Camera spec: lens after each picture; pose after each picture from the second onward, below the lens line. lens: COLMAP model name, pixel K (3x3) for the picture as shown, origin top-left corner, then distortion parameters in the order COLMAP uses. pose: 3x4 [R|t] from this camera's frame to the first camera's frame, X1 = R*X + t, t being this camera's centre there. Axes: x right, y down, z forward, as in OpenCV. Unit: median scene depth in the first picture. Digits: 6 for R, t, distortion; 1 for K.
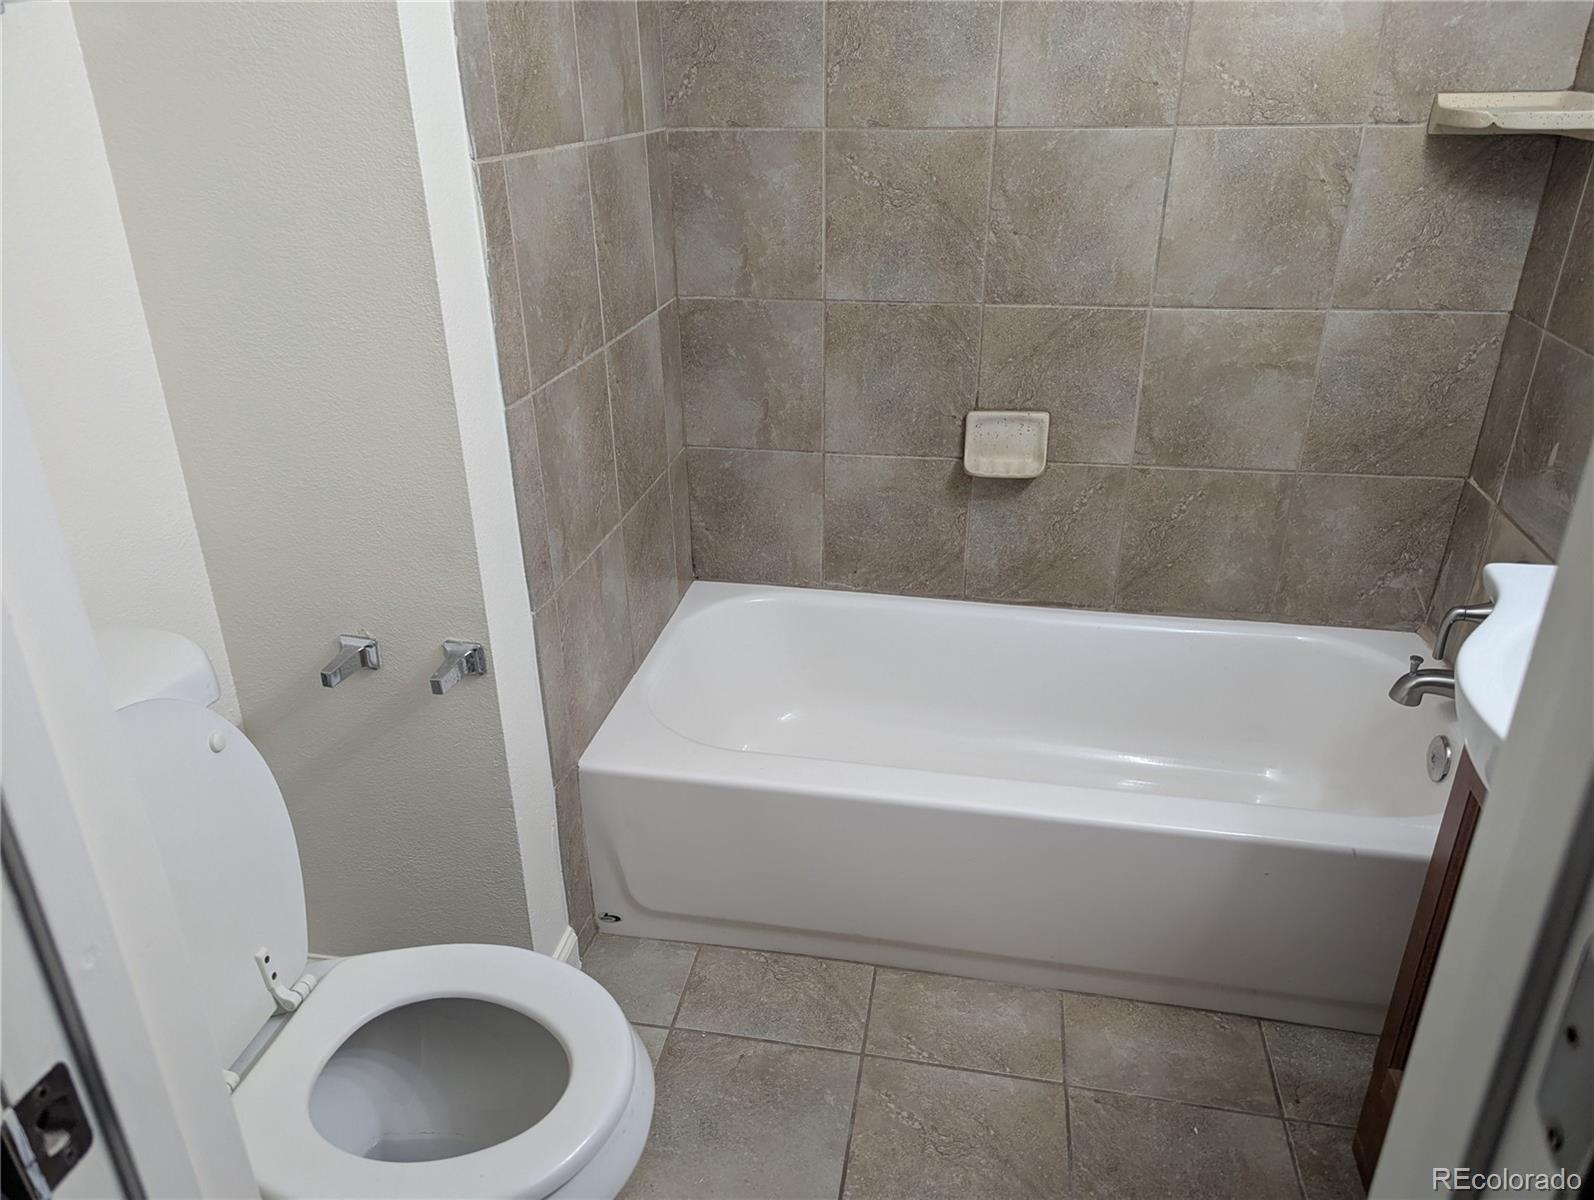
lens RADIAL K [[1127.5, 0, 773.9], [0, 1127.5, 619.5], [0, 0, 1]] dist [0.050091, -0.040762]
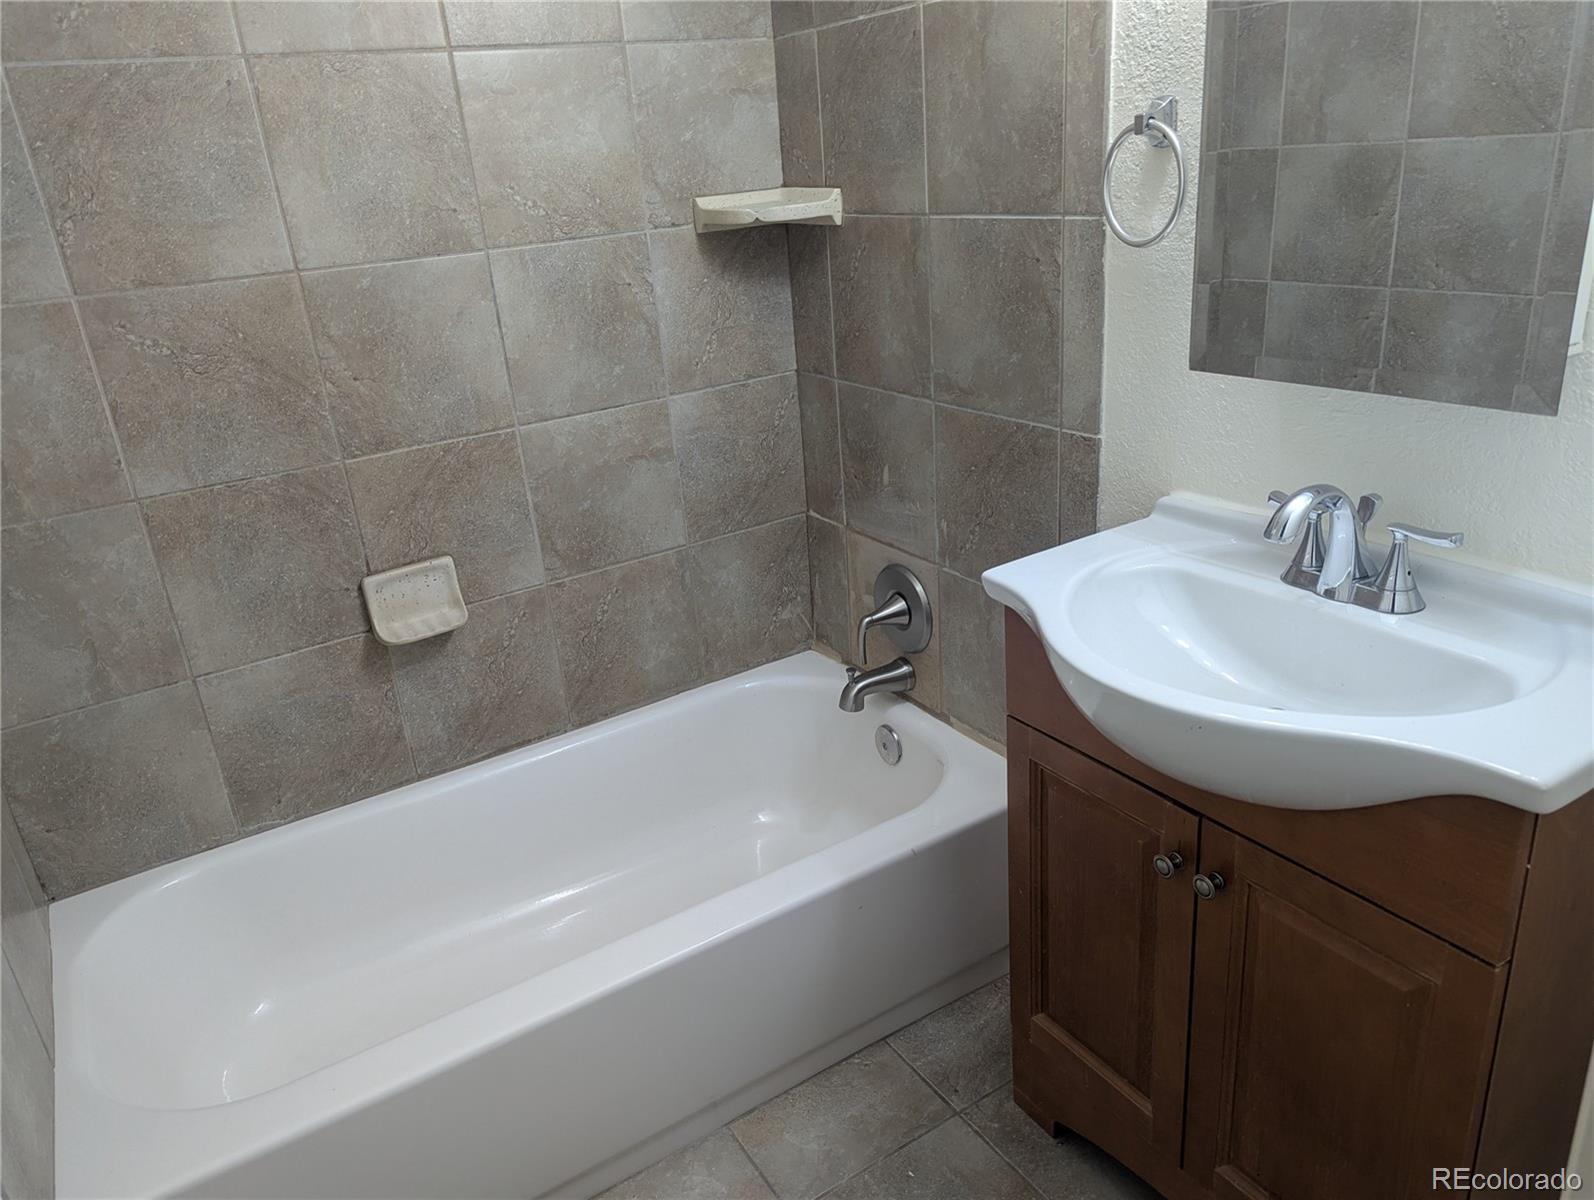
lens RADIAL K [[1127.5, 0, 806.3], [0, 1127.5, 613.5], [0, 0, 1]] dist [0.050091, -0.040762]
pose [[0.732206, -0.304657, 0.609146, -0.128814], [0.365497, 0.930449, 0.026017, -0.060326], [-0.574706, 0.203592, 0.792631, 0.118893]]
